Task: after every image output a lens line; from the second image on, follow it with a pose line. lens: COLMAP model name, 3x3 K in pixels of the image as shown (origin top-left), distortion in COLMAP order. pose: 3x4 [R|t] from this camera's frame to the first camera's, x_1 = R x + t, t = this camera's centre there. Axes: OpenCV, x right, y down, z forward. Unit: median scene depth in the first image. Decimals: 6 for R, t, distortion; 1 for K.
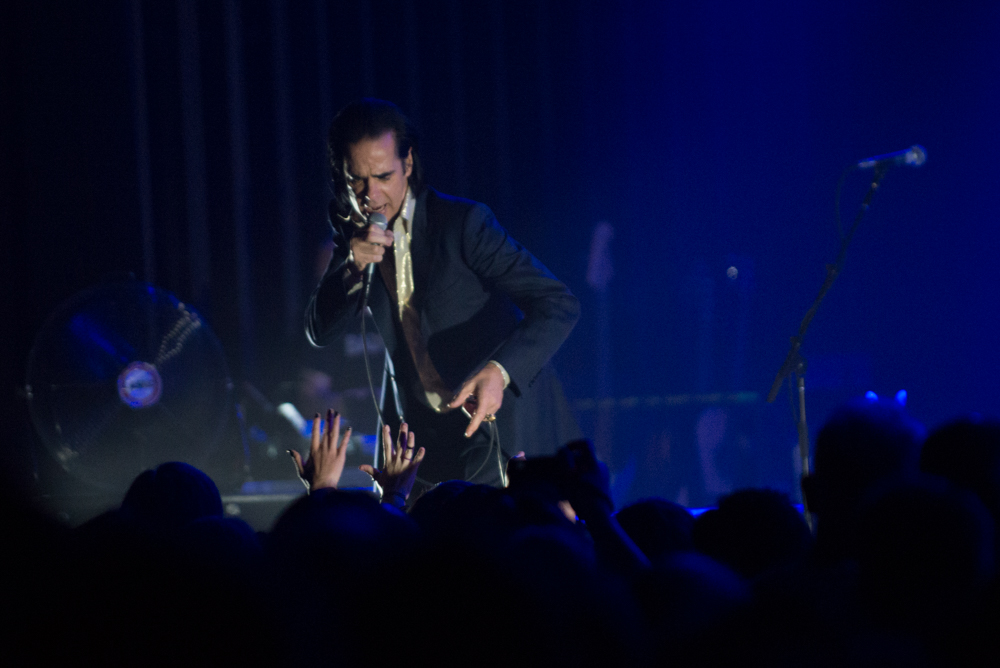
lens RADIAL K [[5903.5, 0, 501.4], [0, 5903.5, 336.0], [0, 0, 1]] dist [-0.310798, 0.000000]
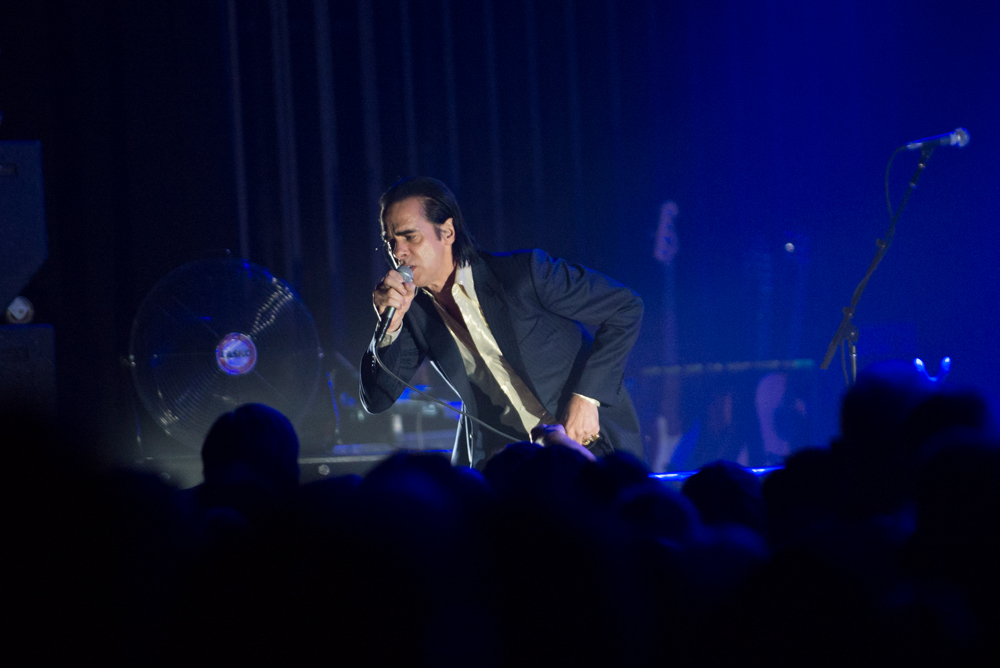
lens RADIAL K [[5903.5, 0, 498.8], [0, 5903.5, 332.9], [0, 0, 1]] dist [-0.310798, 0.000000]
pose [[0.999860, -0.003617, -0.016317, 0.003852], [0.003721, 0.999973, 0.006369, -0.002227], [0.016294, -0.006429, 0.999847, -0.070667]]
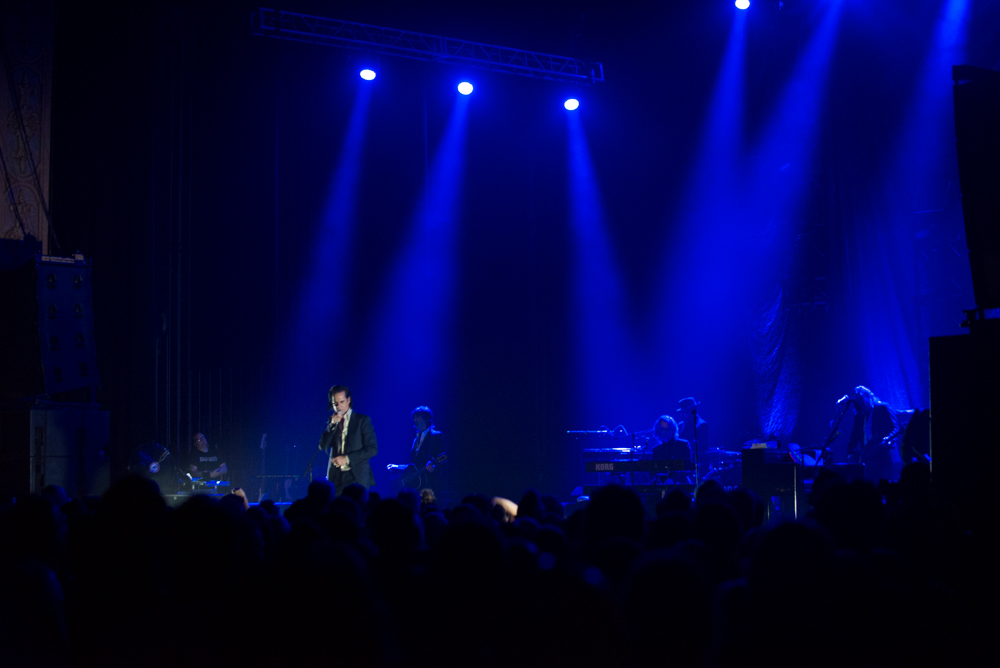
lens RADIAL K [[2139.9, 0, 503.7], [0, 2139.9, 324.7], [0, 0, 1]] dist [-0.328312, 0.000000]
pose [[0.990790, 0.044968, 0.127724, -0.011168], [-0.037527, 0.997488, -0.060083, -0.011653], [-0.130105, 0.054736, 0.989988, -0.528455]]
